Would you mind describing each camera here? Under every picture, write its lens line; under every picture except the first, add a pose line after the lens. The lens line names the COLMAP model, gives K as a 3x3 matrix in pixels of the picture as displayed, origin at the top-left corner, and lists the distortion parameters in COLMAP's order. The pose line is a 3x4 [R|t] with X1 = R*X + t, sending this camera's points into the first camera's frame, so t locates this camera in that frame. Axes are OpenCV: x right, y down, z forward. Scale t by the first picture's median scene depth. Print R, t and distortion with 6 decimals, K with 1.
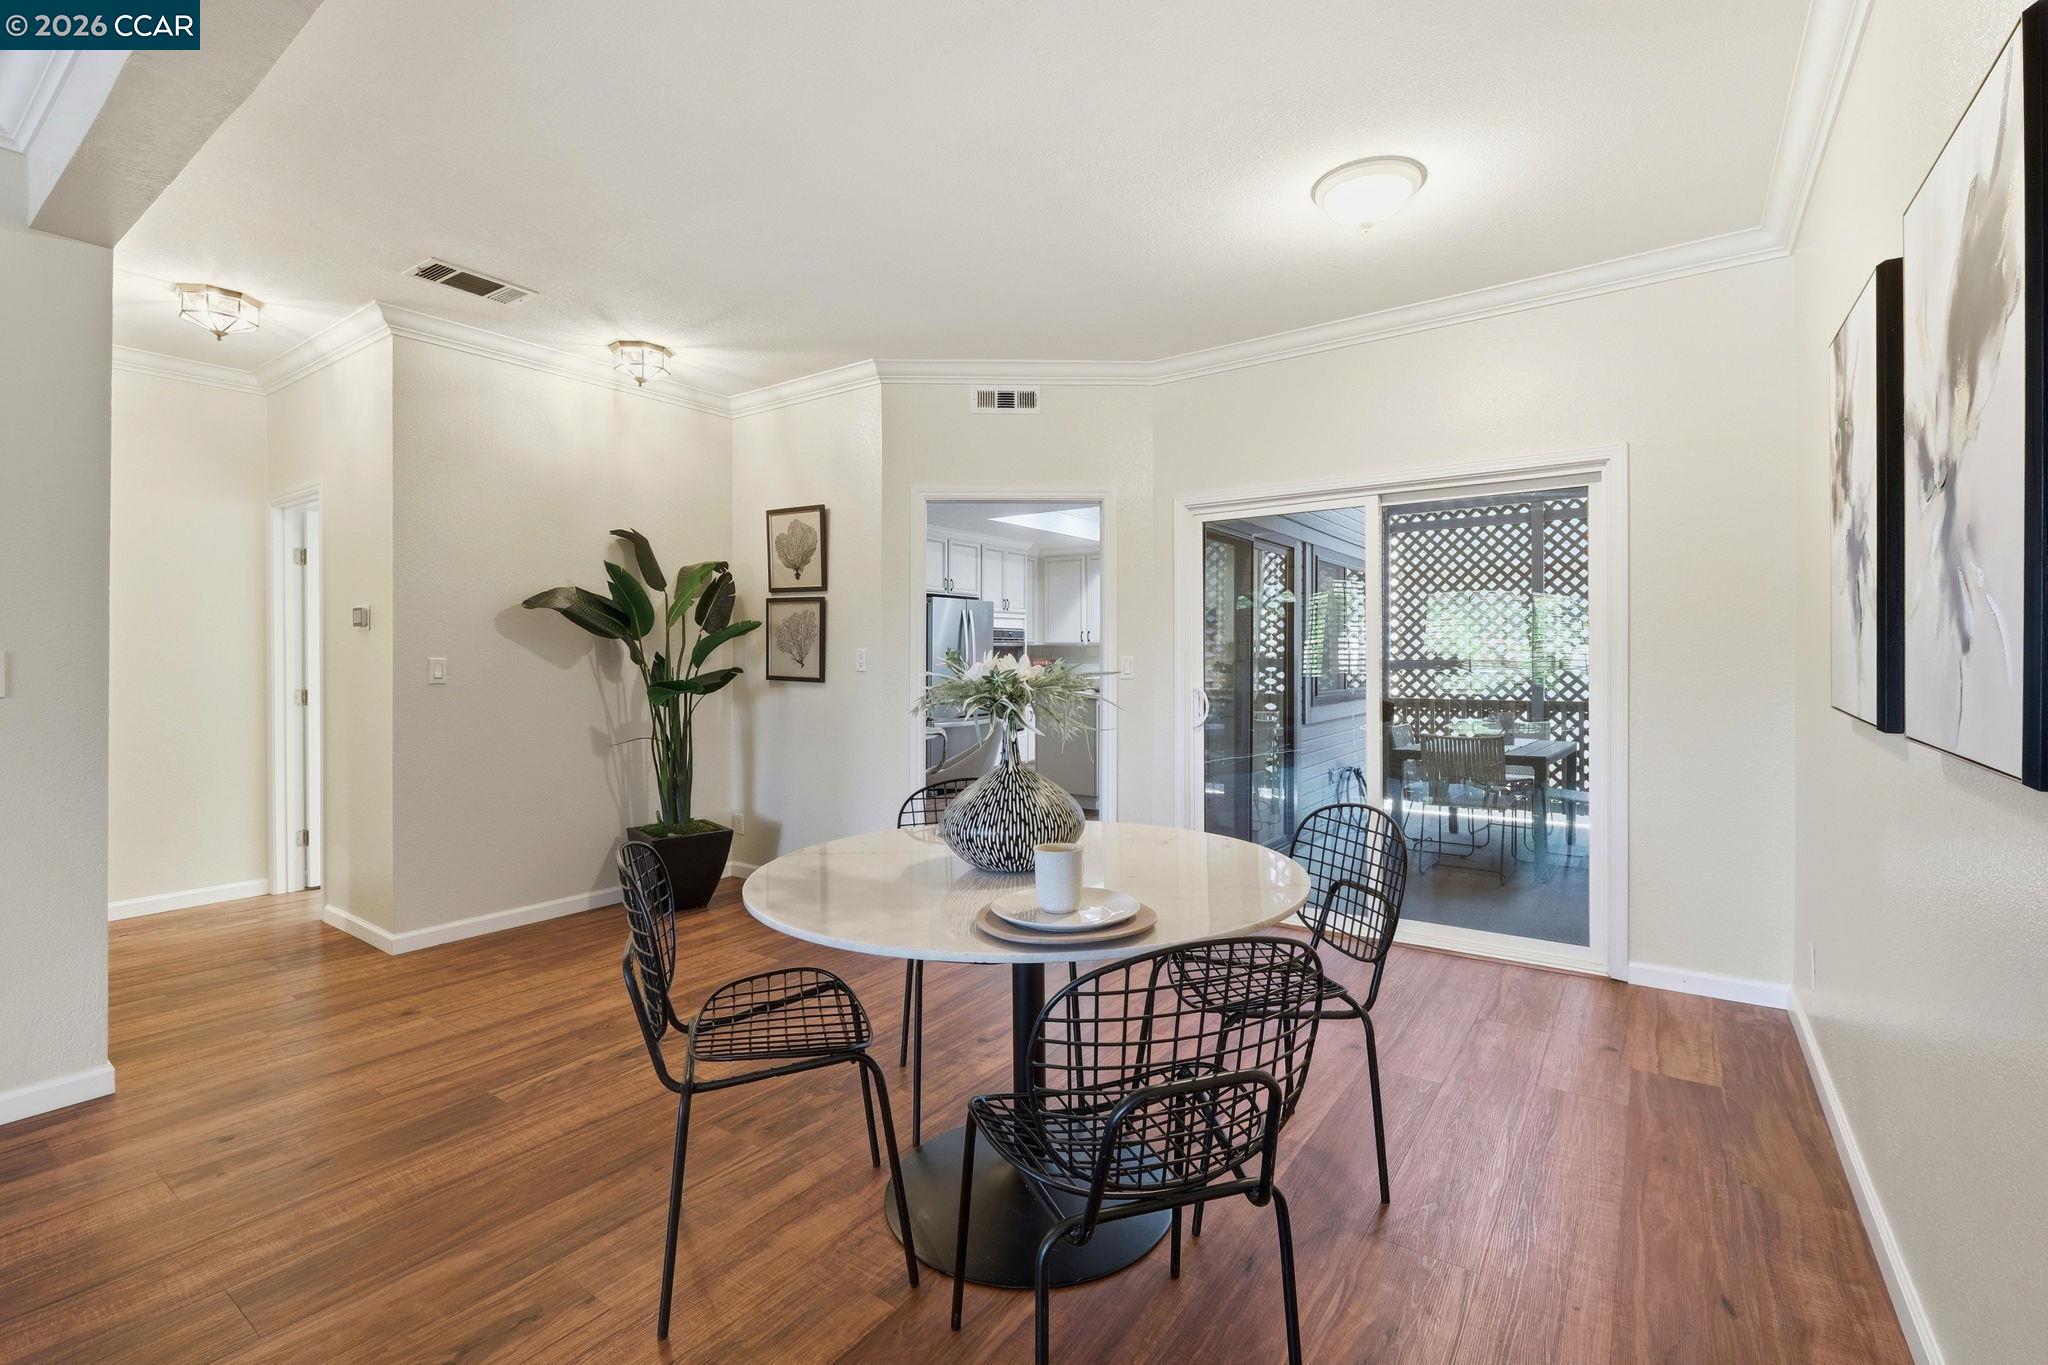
lens RADIAL K [[902.3, 0, 1036.9], [0, 902.3, 655.2], [0, 0, 1]] dist [-0.003795, -0.000046]
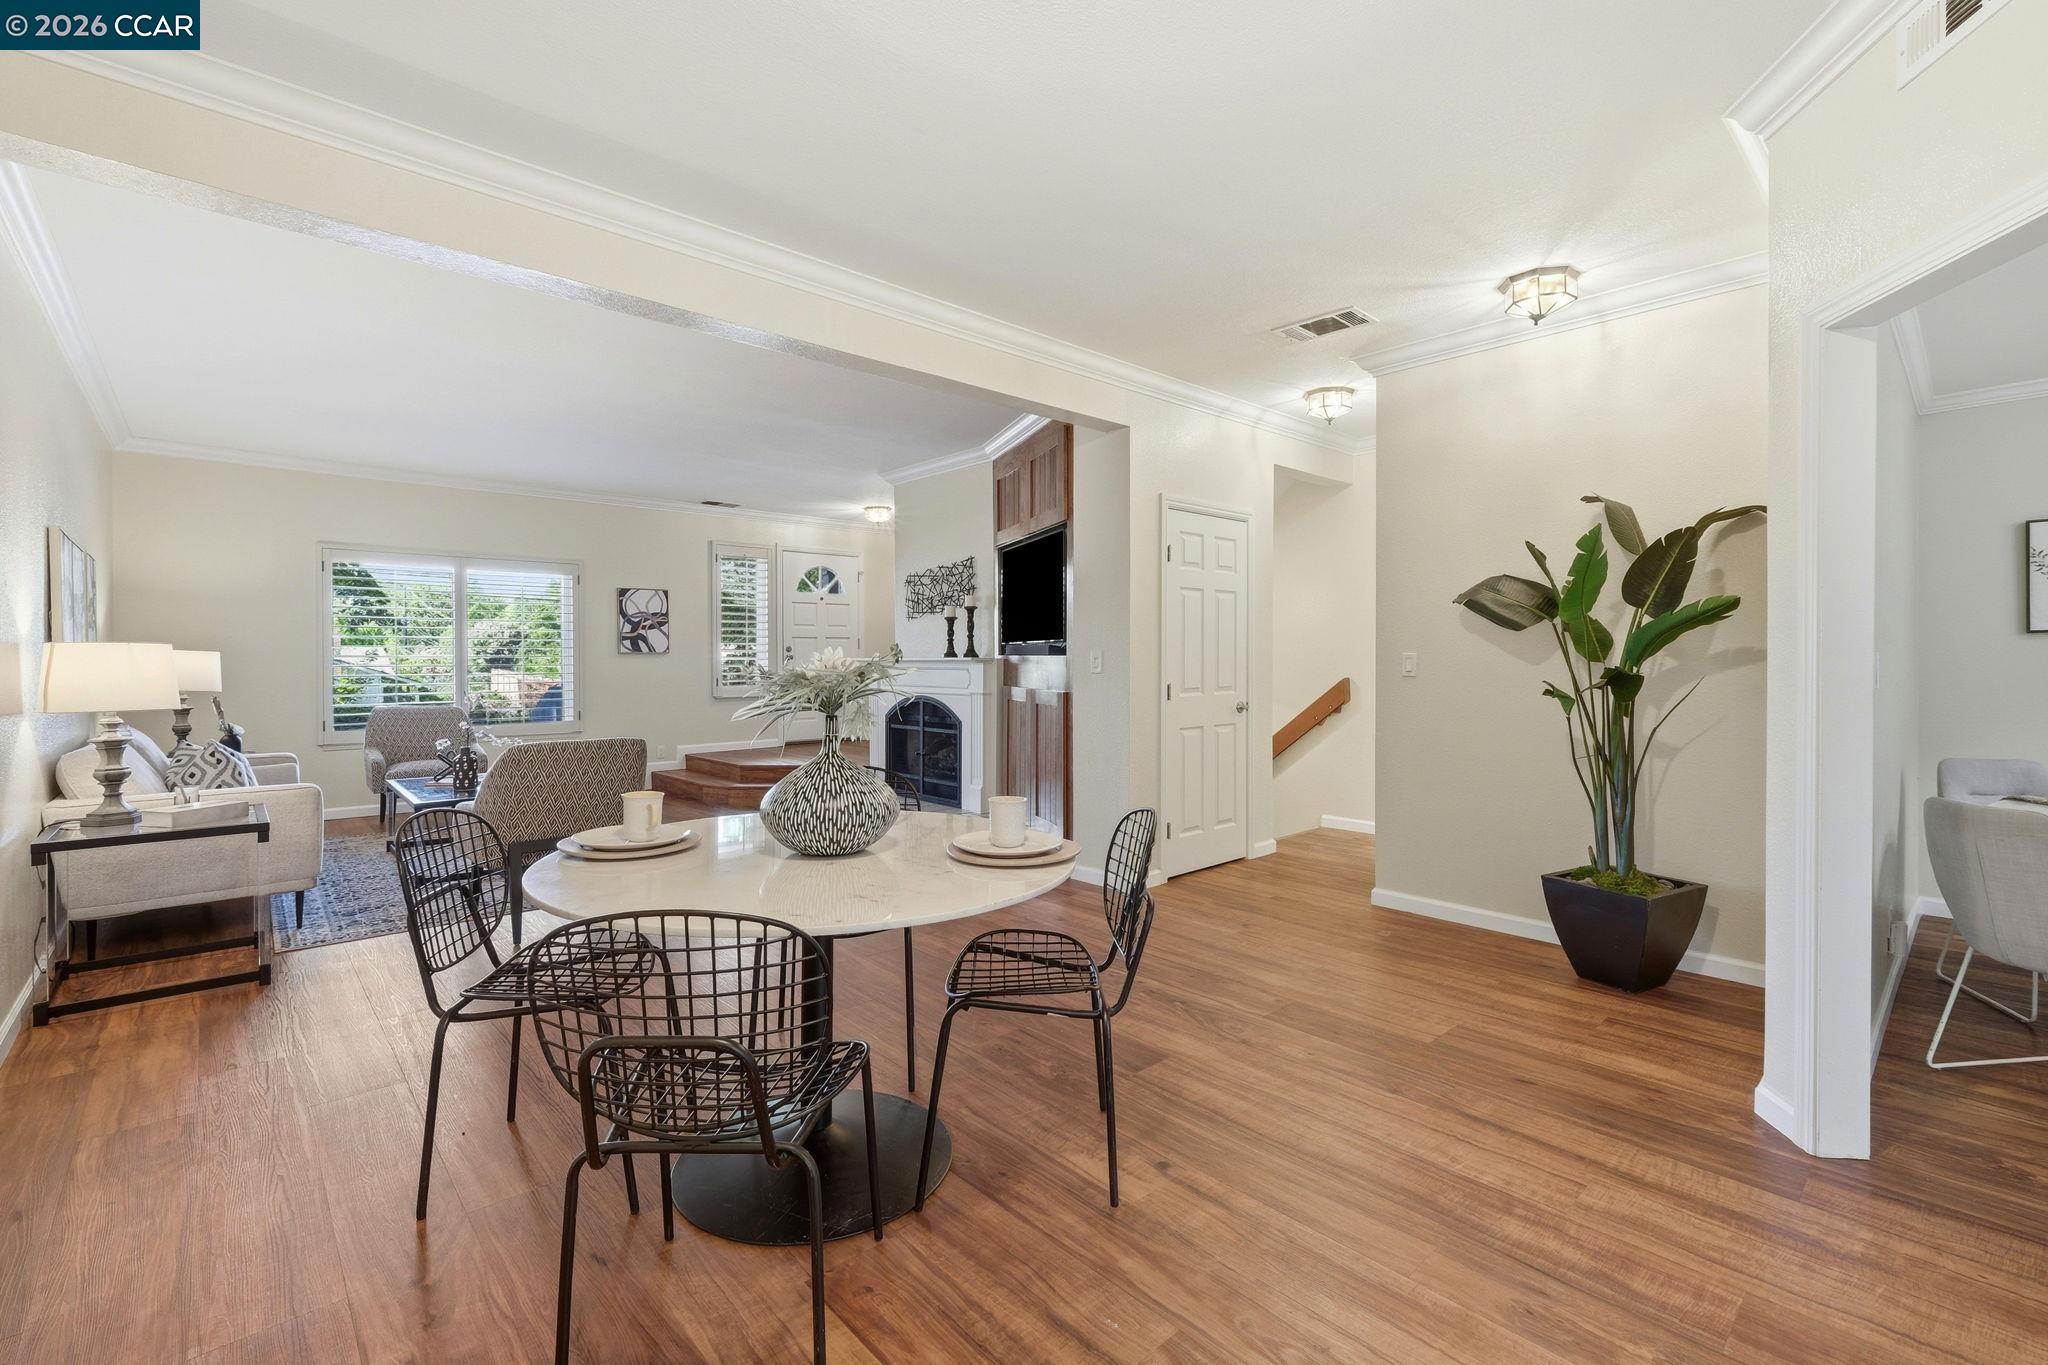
lens RADIAL K [[902.3, 0, 1043.1], [0, 902.3, 671.7], [0, 0, 1]] dist [-0.003795, -0.000046]
pose [[-0.212293, 0.020901, -0.976982, 0.270295], [0.004733, 0.999782, 0.020360, 0.000607], [0.977195, -0.000302, -0.212346, 0.422039]]
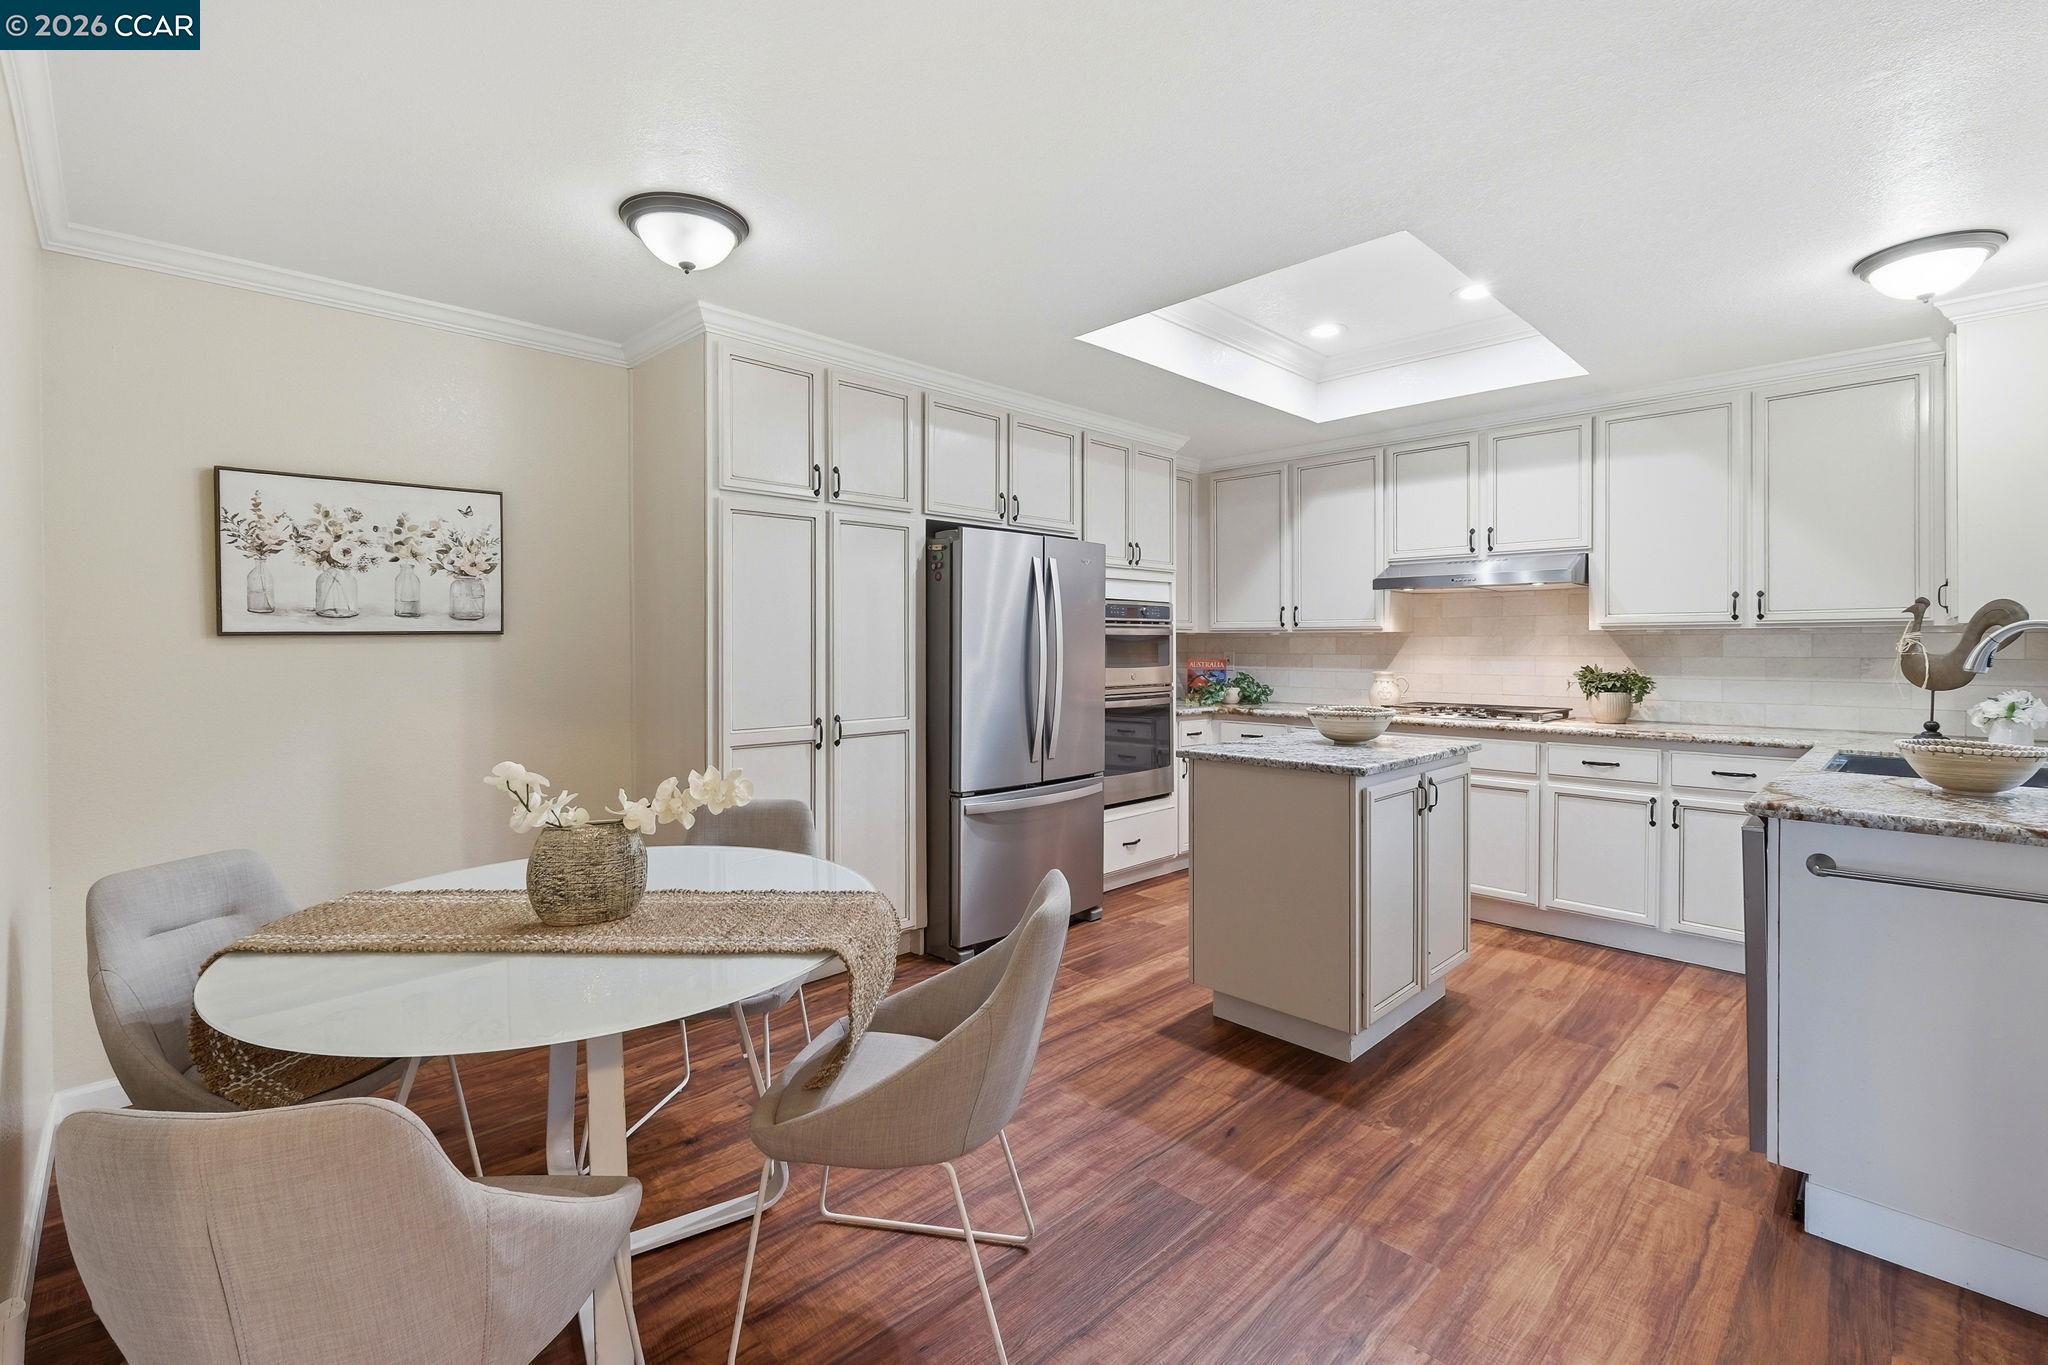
lens RADIAL K [[902.3, 0, 1022.0], [0, 902.3, 645.5], [0, 0, 1]] dist [-0.003795, -0.000046]
pose [[0.981593, 0.000491, -0.190983, 0.001354], [-0.000300, 0.999999, 0.001028, -0.005406], [0.190984, -0.000952, 0.981593, 0.593236]]
